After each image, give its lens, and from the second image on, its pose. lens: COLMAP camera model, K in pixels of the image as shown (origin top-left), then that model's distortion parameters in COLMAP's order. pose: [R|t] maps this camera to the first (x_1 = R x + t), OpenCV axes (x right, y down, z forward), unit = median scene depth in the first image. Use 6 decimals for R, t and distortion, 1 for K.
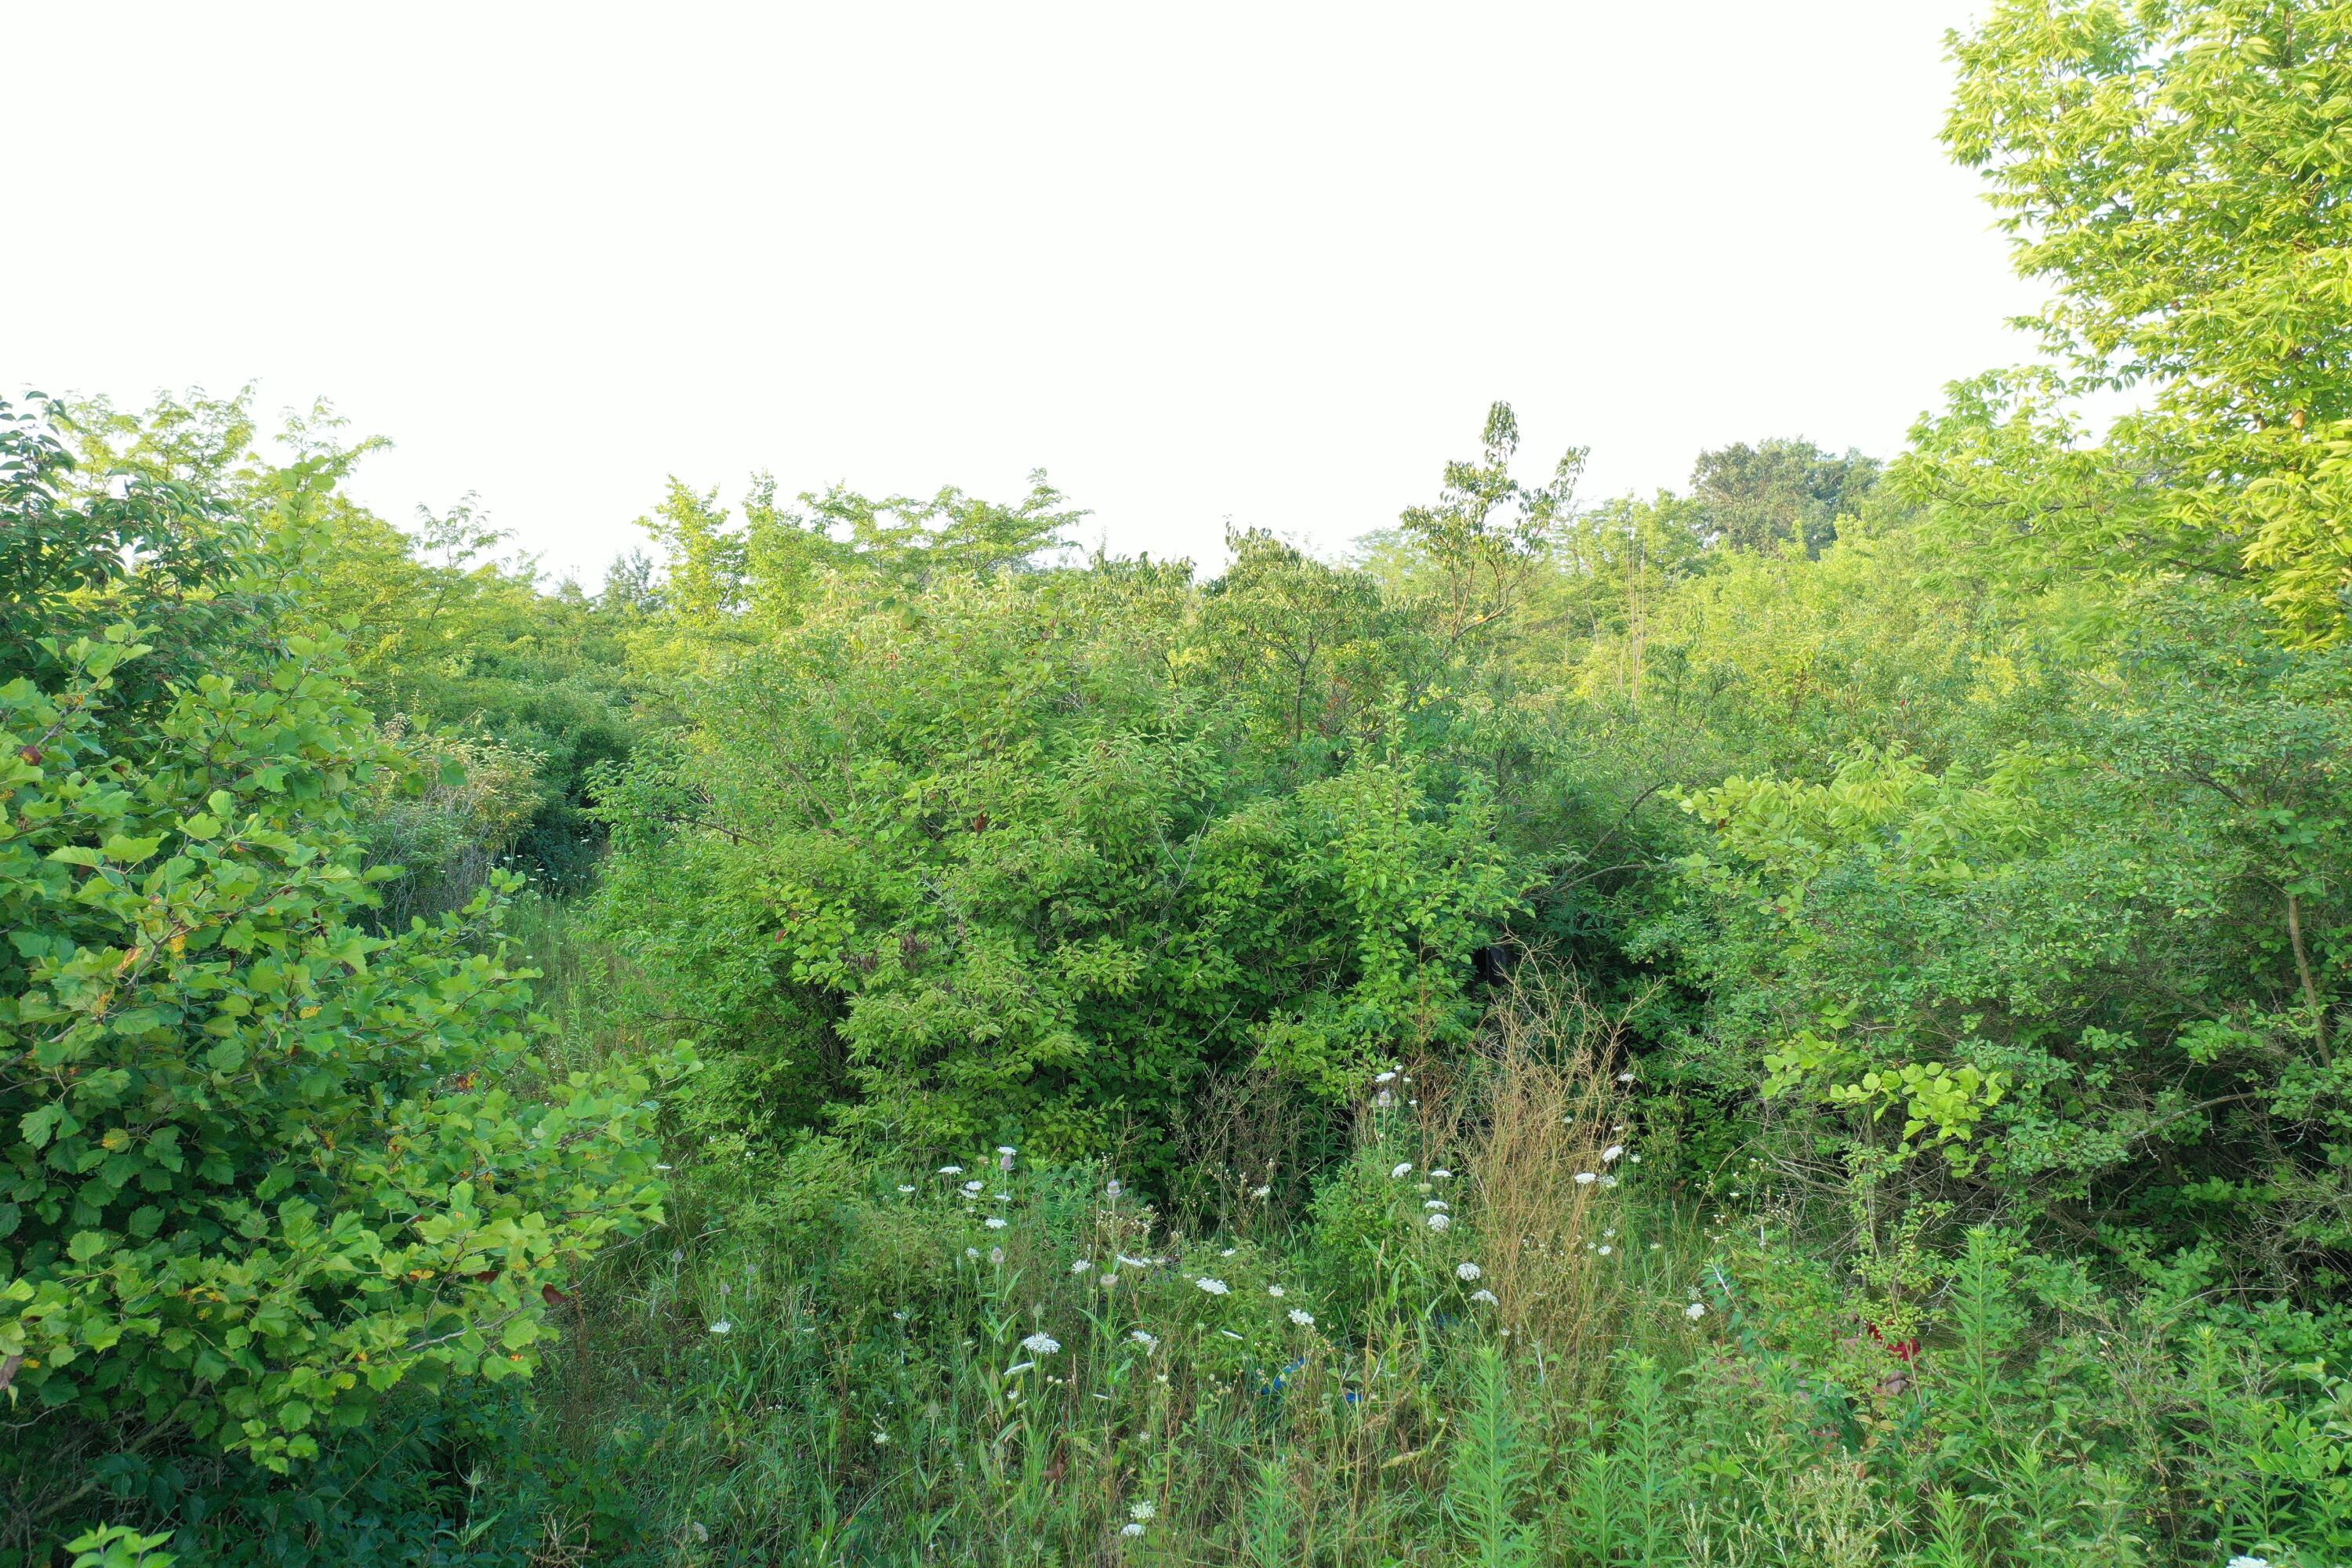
lens RADIAL K [[1856.6, 0, 1176.0], [0, 1856.6, 784.0], [0, 0, 1]] dist [-0.003722, 0.001146]
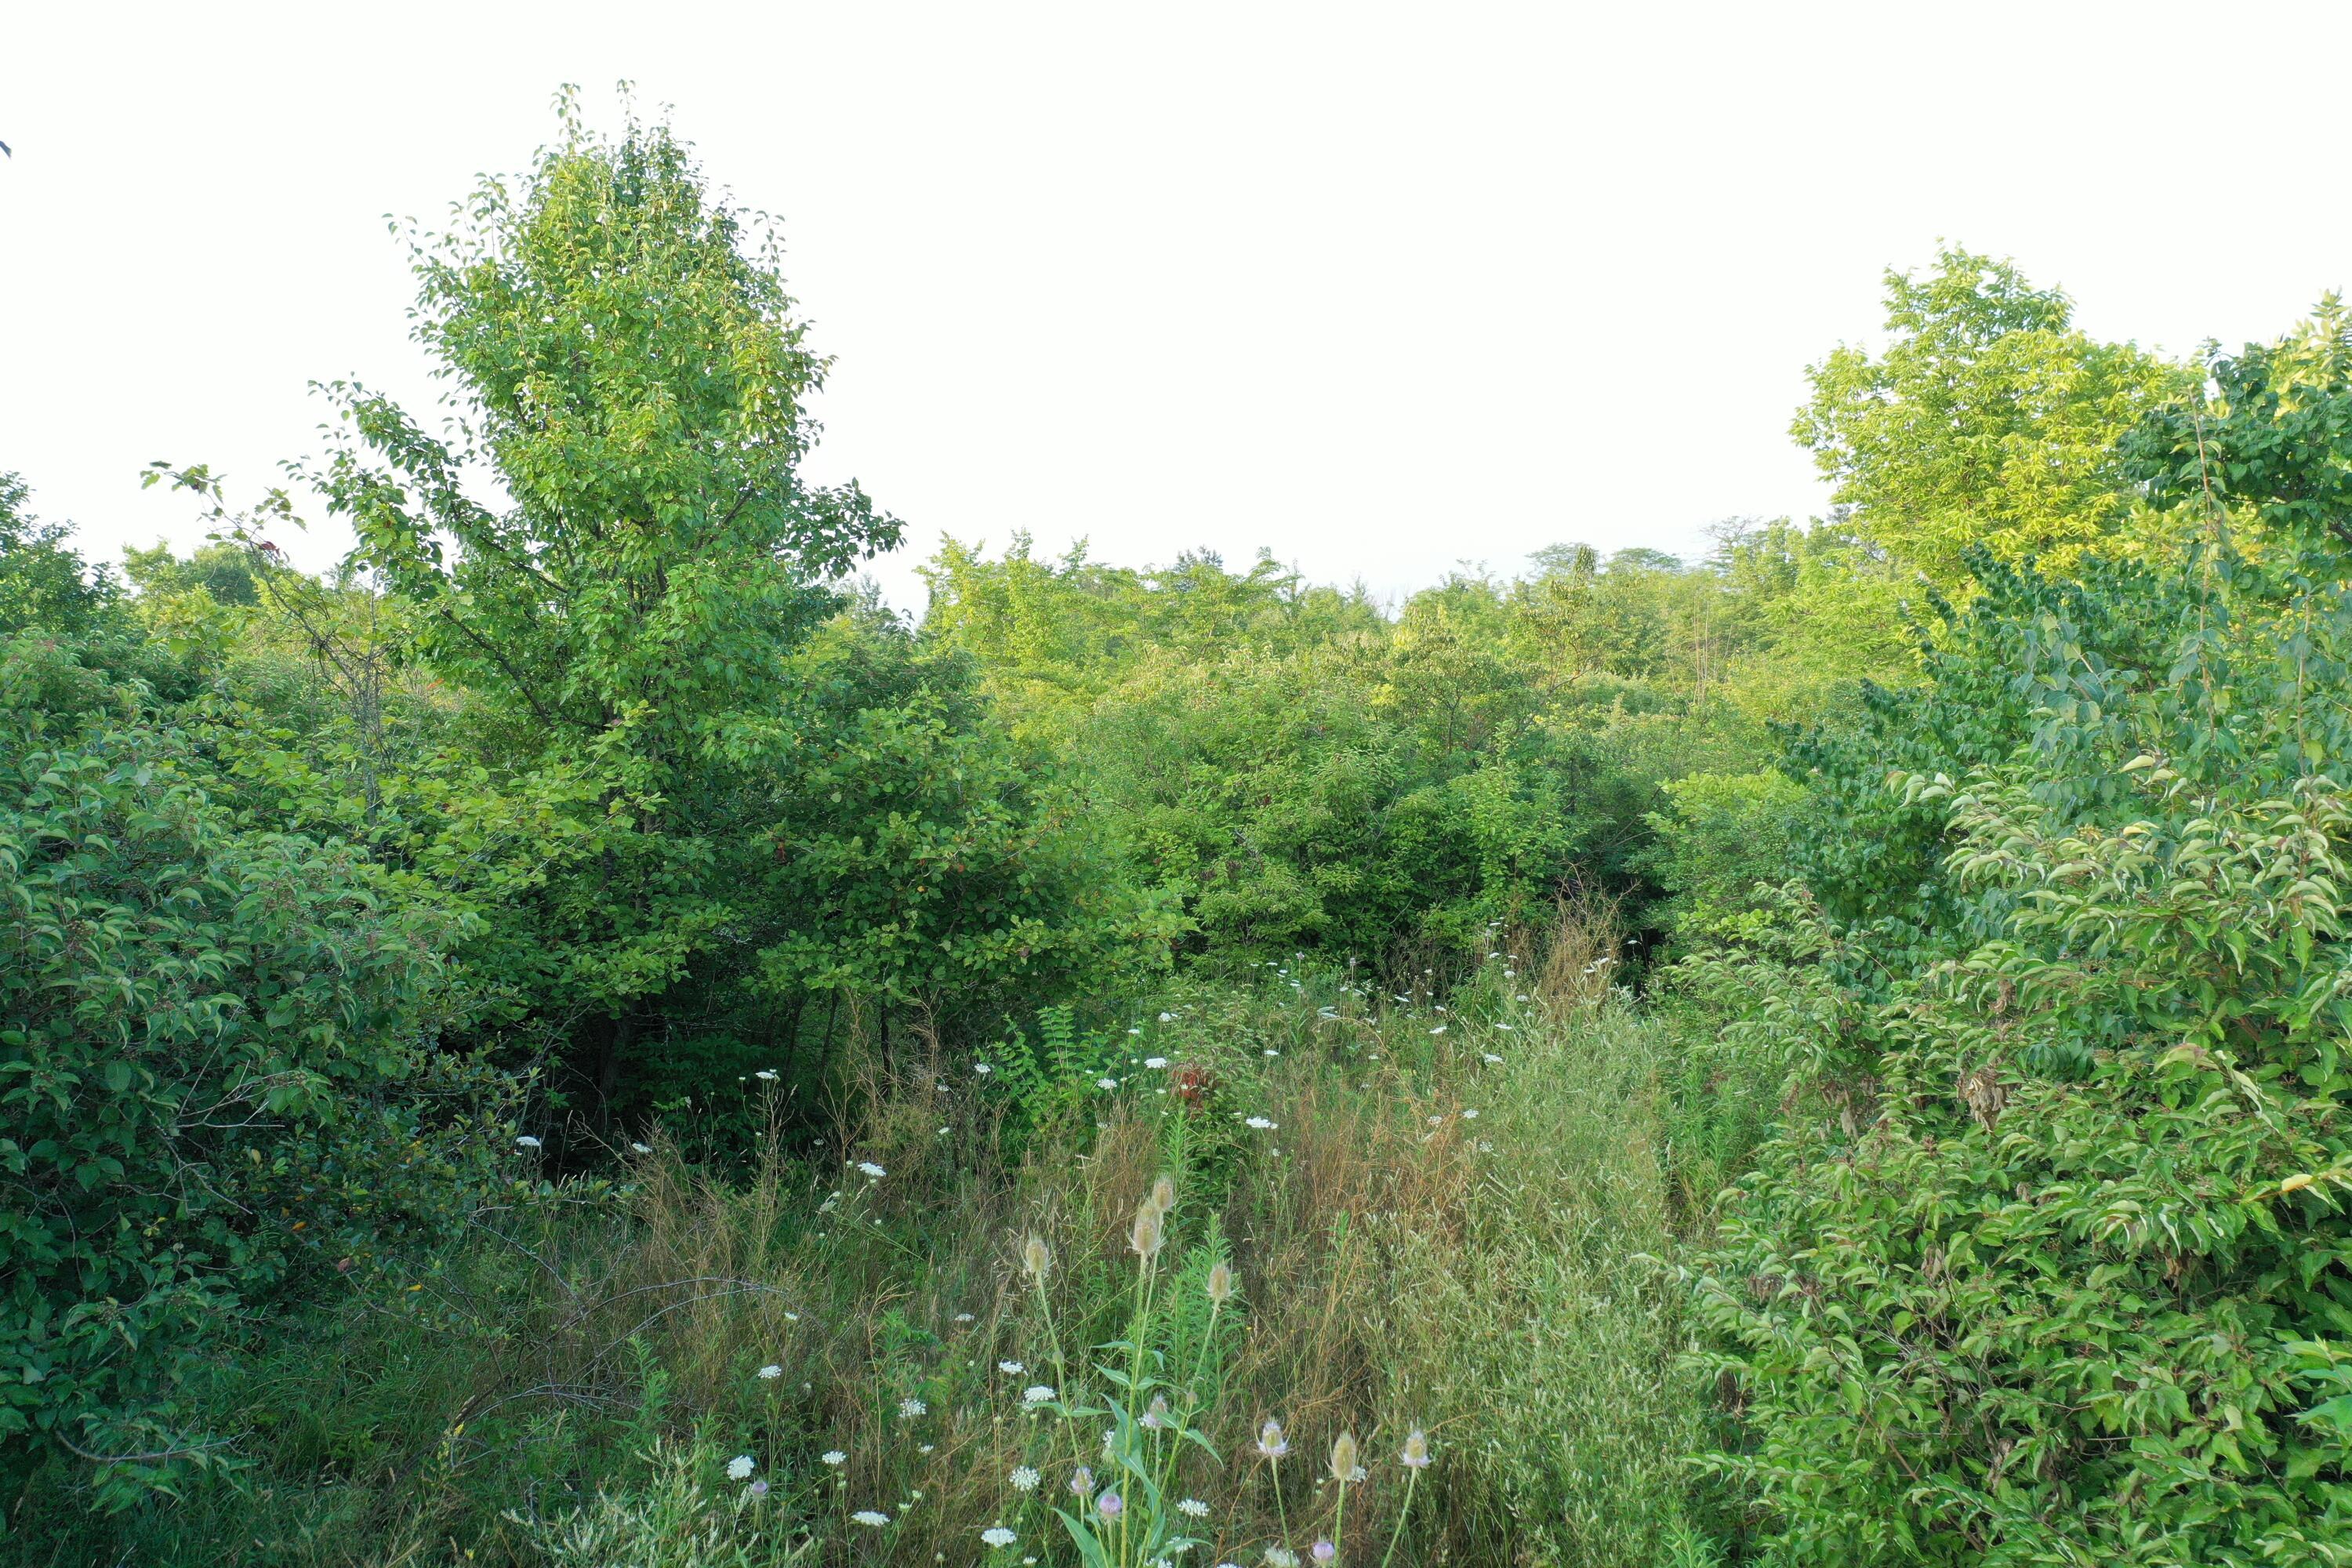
lens RADIAL K [[1845.3, 0, 1174.4], [0, 1845.3, 832.5], [0, 0, 1]] dist [0.047423, 0.000838]
pose [[0.995290, 0.004090, -0.096859, -0.022284], [-0.002037, 0.999771, 0.021280, 0.015161], [0.096924, -0.020982, 0.995071, -0.784099]]
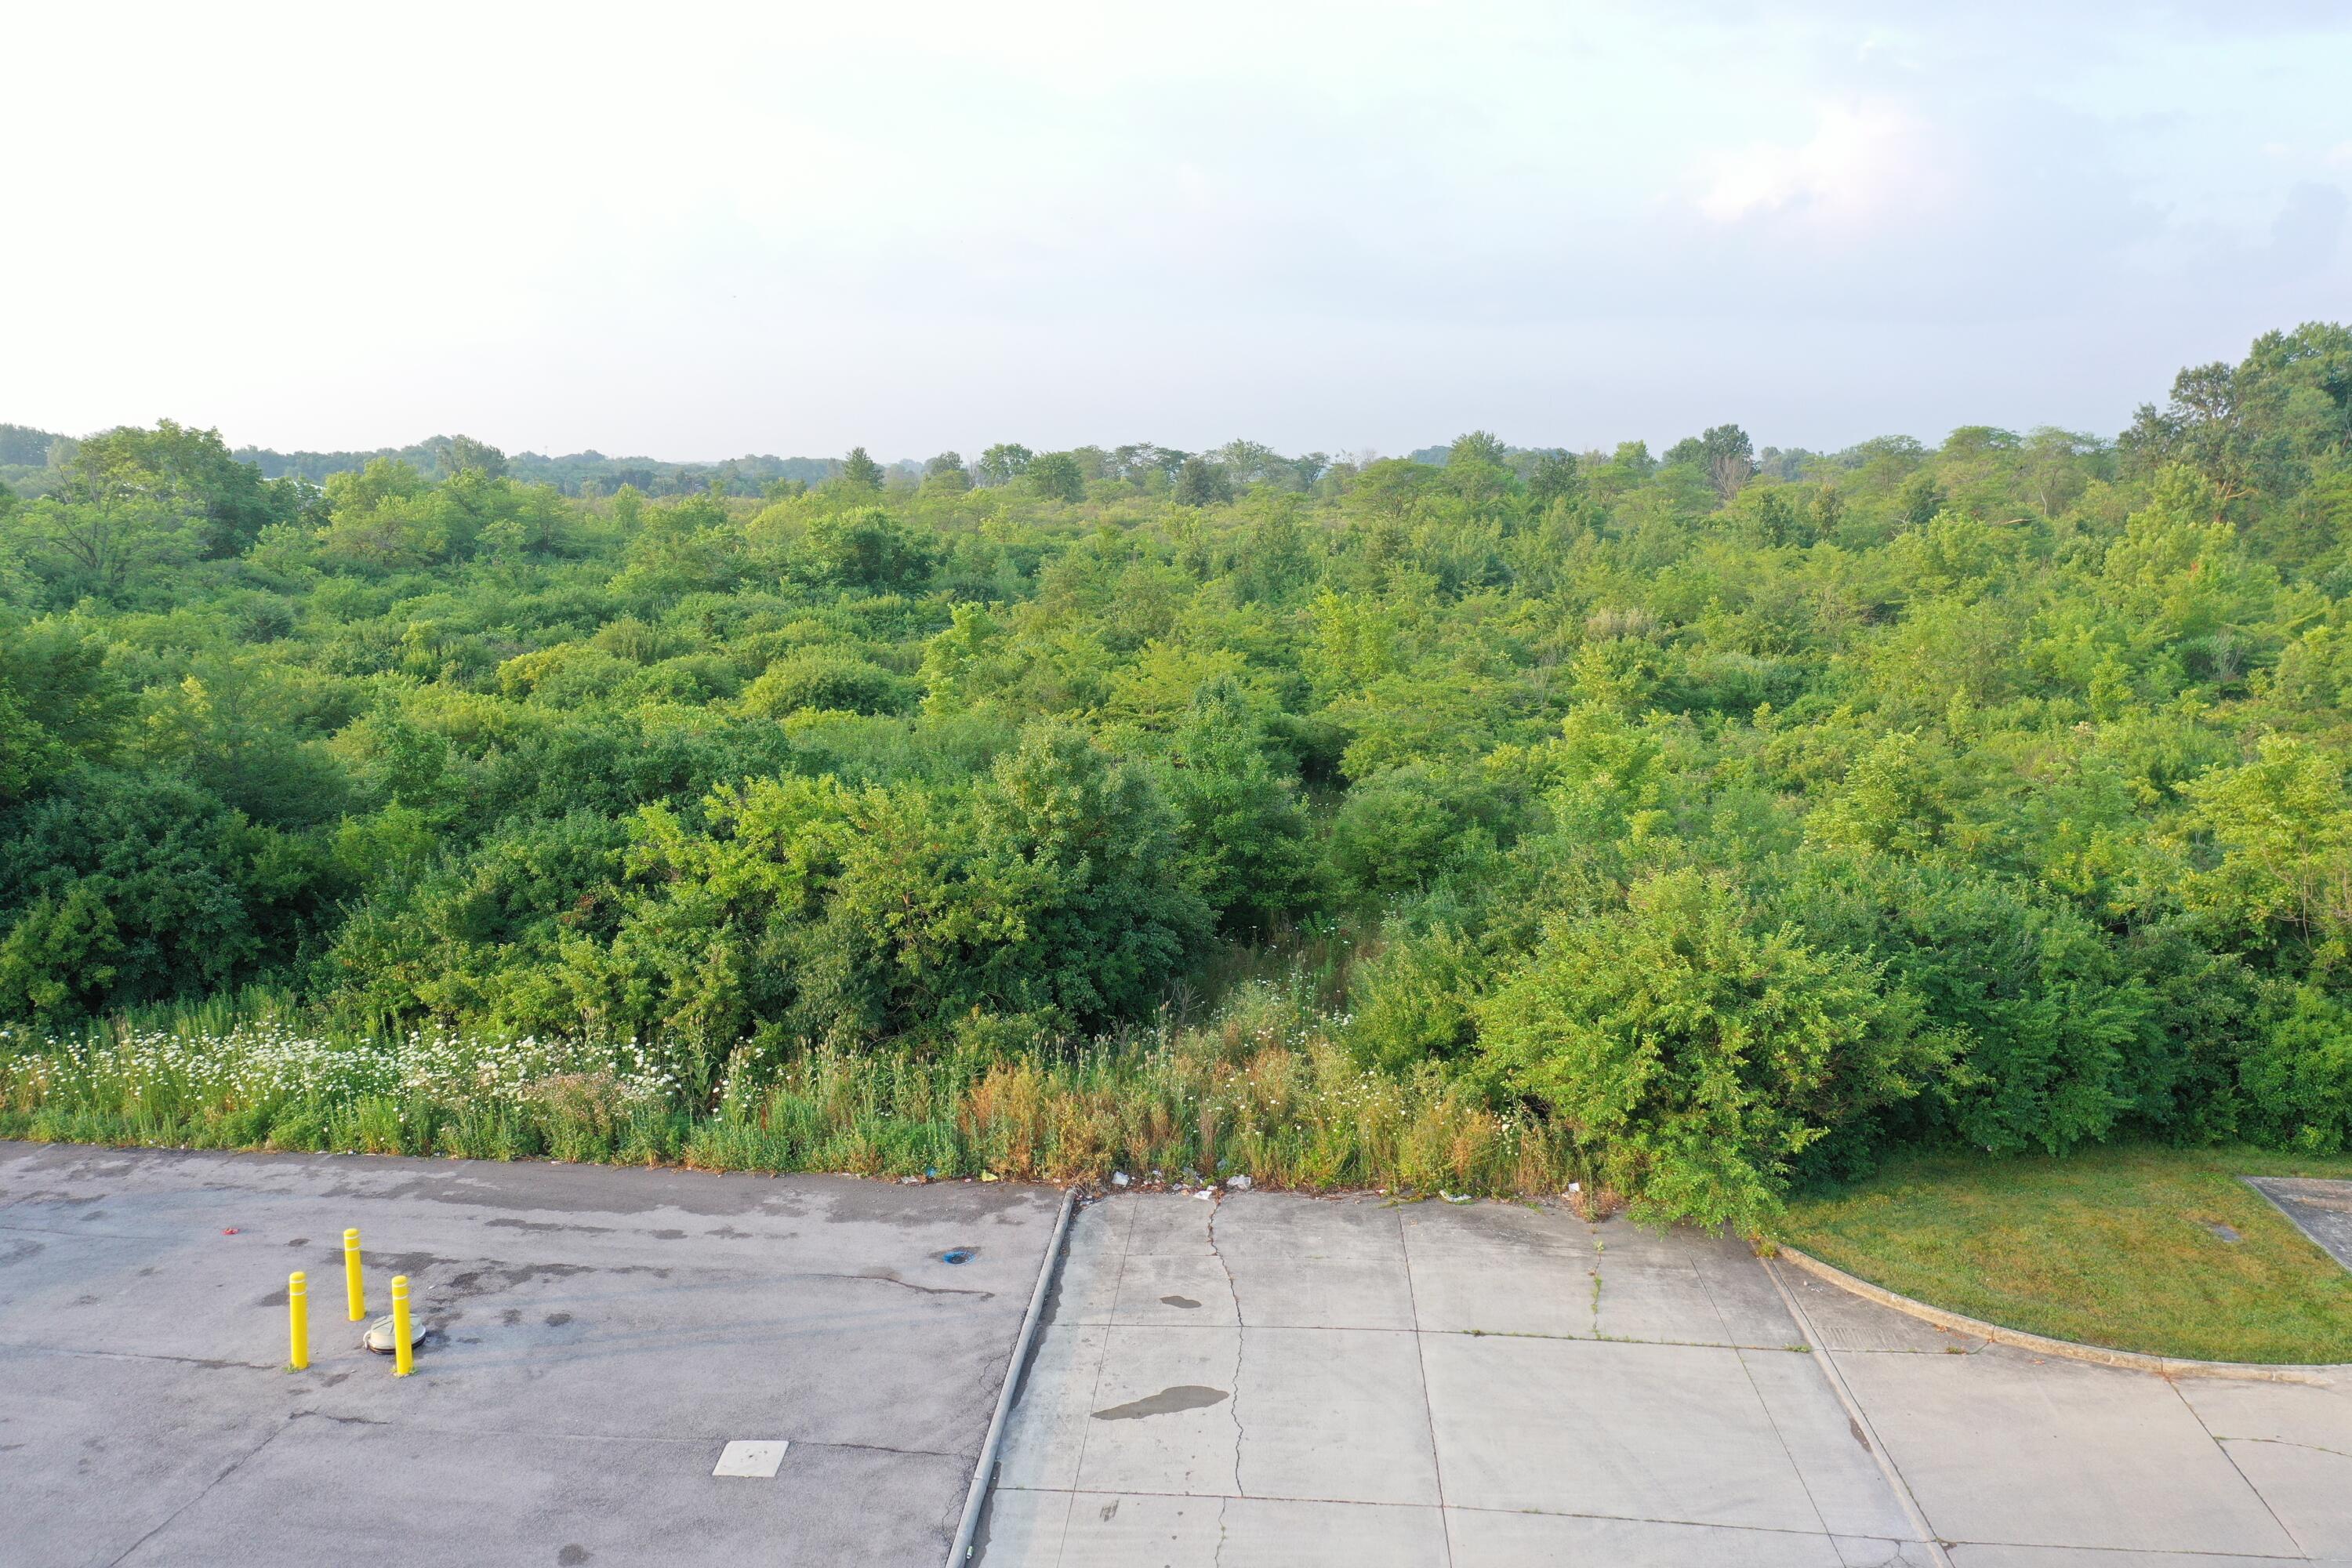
lens RADIAL K [[1856.6, 0, 1176.0], [0, 1856.6, 784.0], [0, 0, 1]] dist [-0.003722, 0.001146]
pose [[0.949069, 0.051211, -0.310880, 0.992919], [-0.015305, 0.993031, 0.116859, -0.791048], [0.314697, -0.106149, 0.943238, -4.542146]]
